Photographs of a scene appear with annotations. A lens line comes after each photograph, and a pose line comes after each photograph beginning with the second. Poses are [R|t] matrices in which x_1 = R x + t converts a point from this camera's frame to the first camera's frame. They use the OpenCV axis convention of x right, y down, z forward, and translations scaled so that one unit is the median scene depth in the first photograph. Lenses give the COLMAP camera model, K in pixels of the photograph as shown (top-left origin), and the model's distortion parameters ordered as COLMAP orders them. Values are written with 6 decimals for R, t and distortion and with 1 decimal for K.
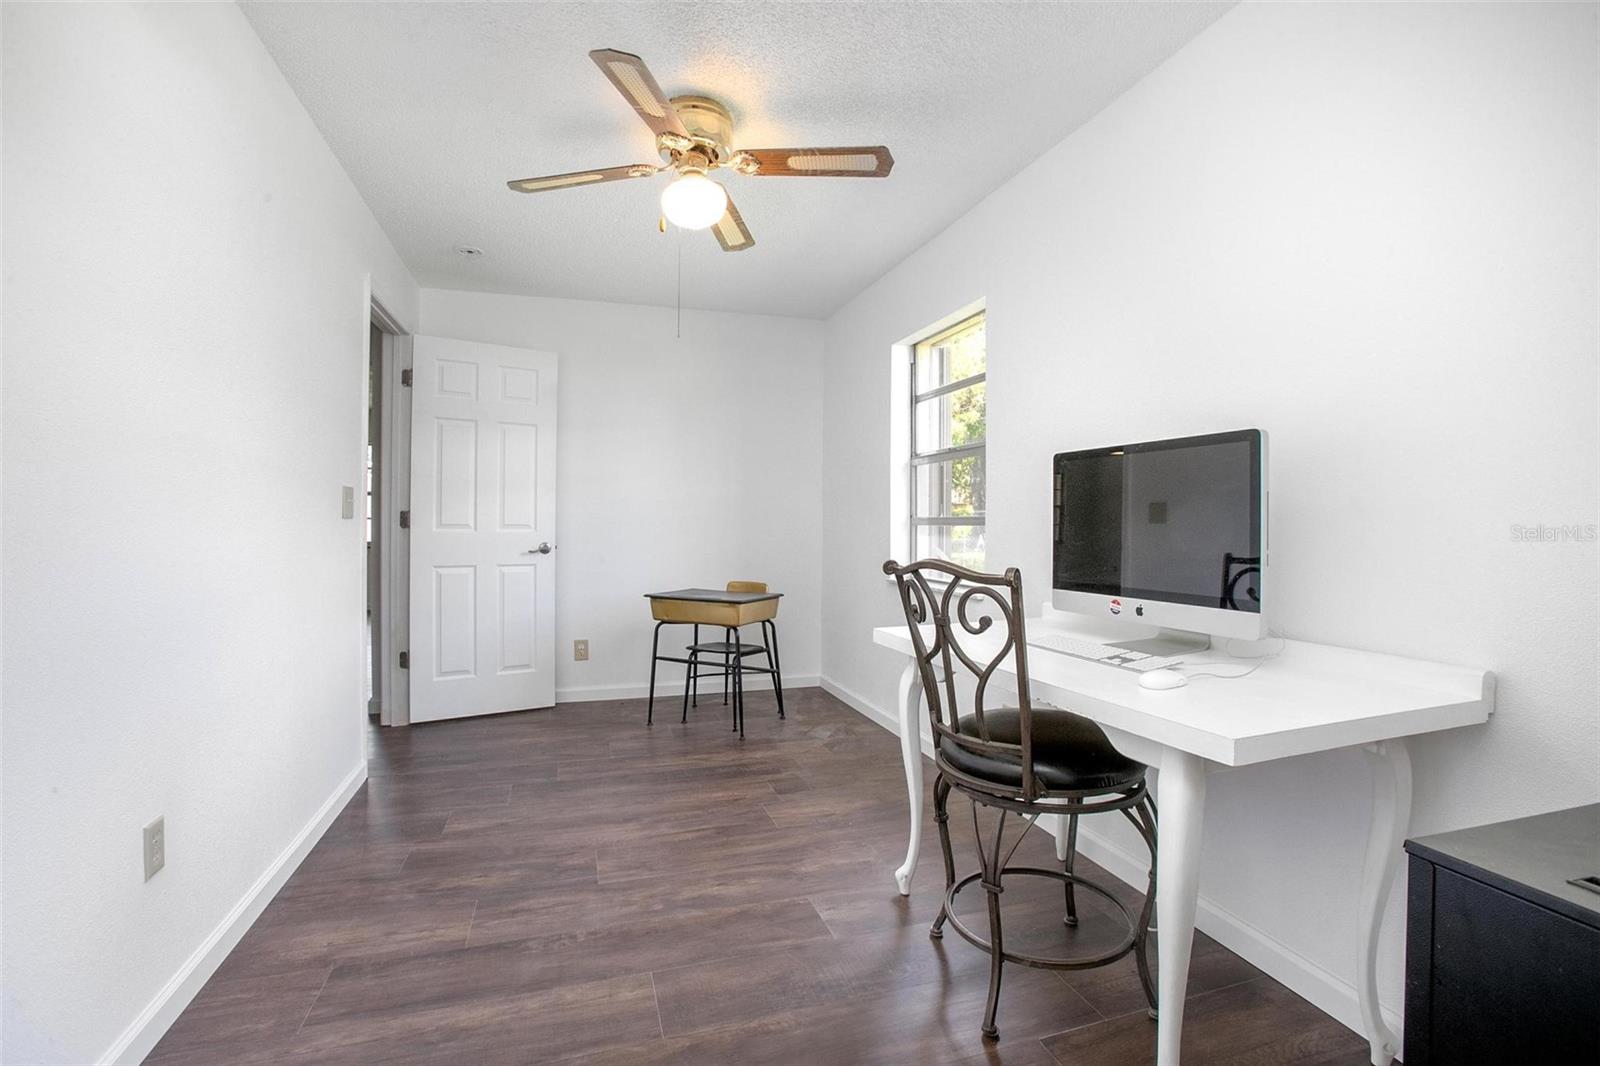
lens RADIAL K [[726.1, 0, 799.8], [0, 726.1, 526.4], [0, 0, 1]] dist [-0.074516, 0.028849]
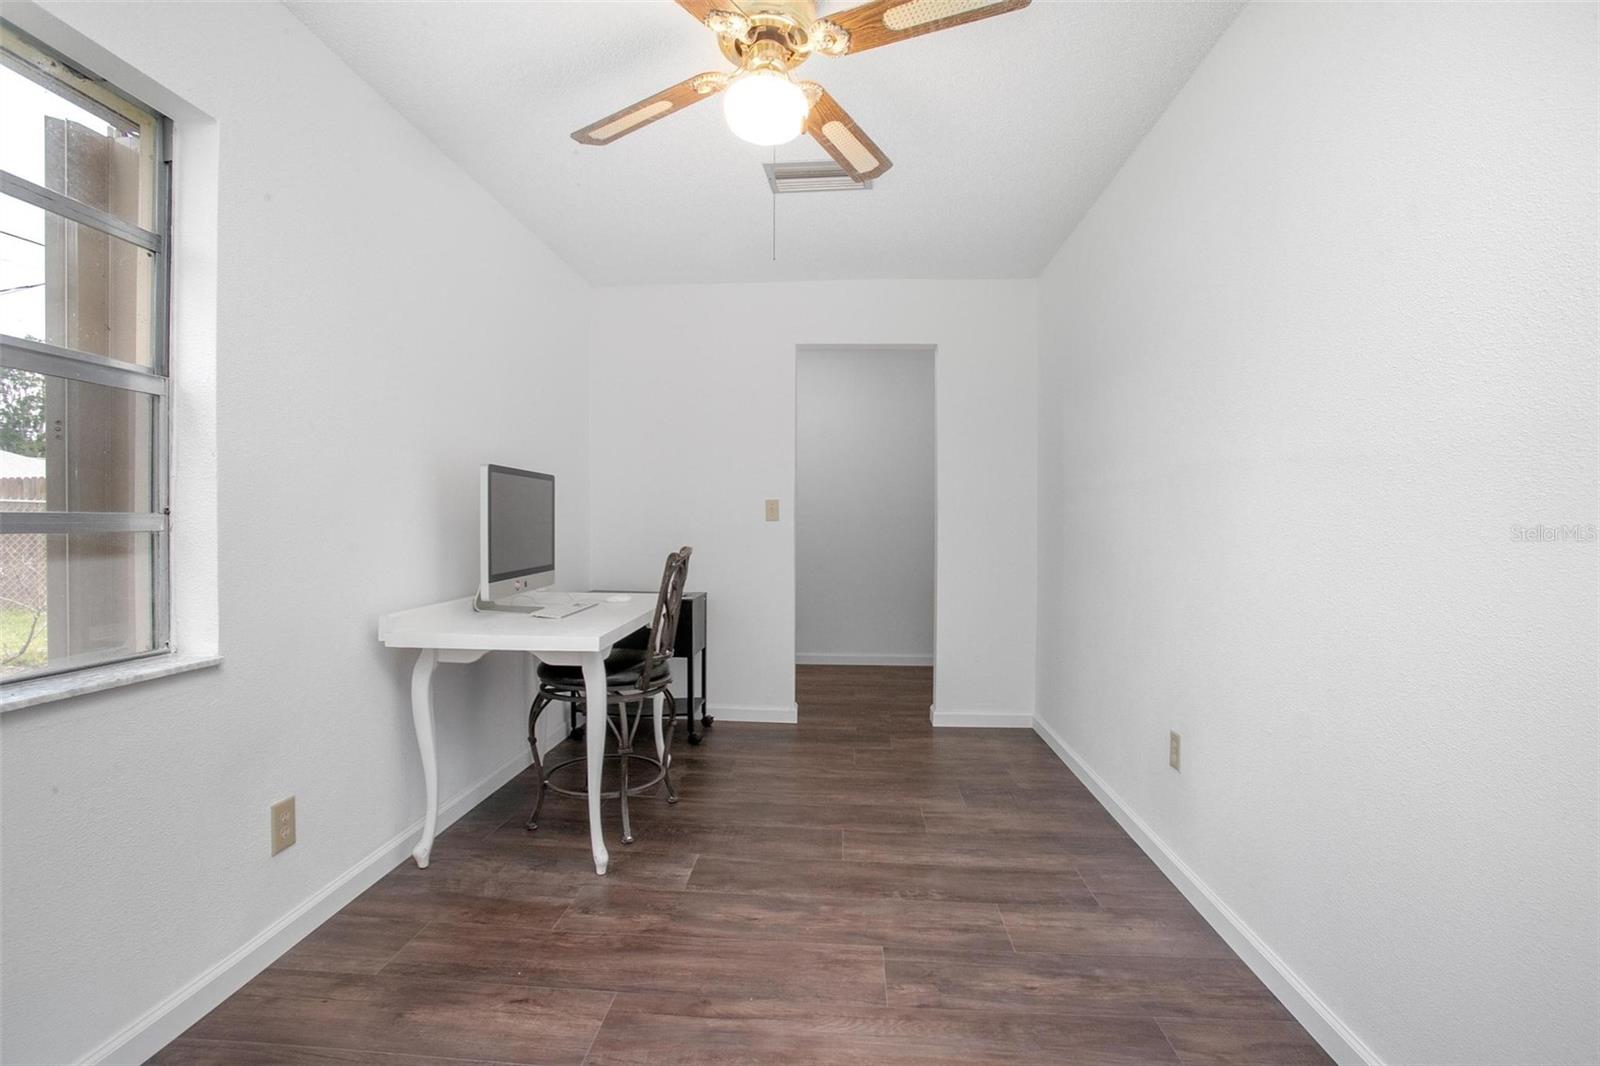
lens RADIAL K [[726.1, 0, 799.8], [0, 726.1, 526.4], [0, 0, 1]] dist [-0.074516, 0.028849]
pose [[-0.932823, -0.013567, 0.360081, -0.523925], [-0.009622, 0.999872, 0.012746, -0.019583], [-0.360208, 0.008425, -0.932834, 1.952771]]
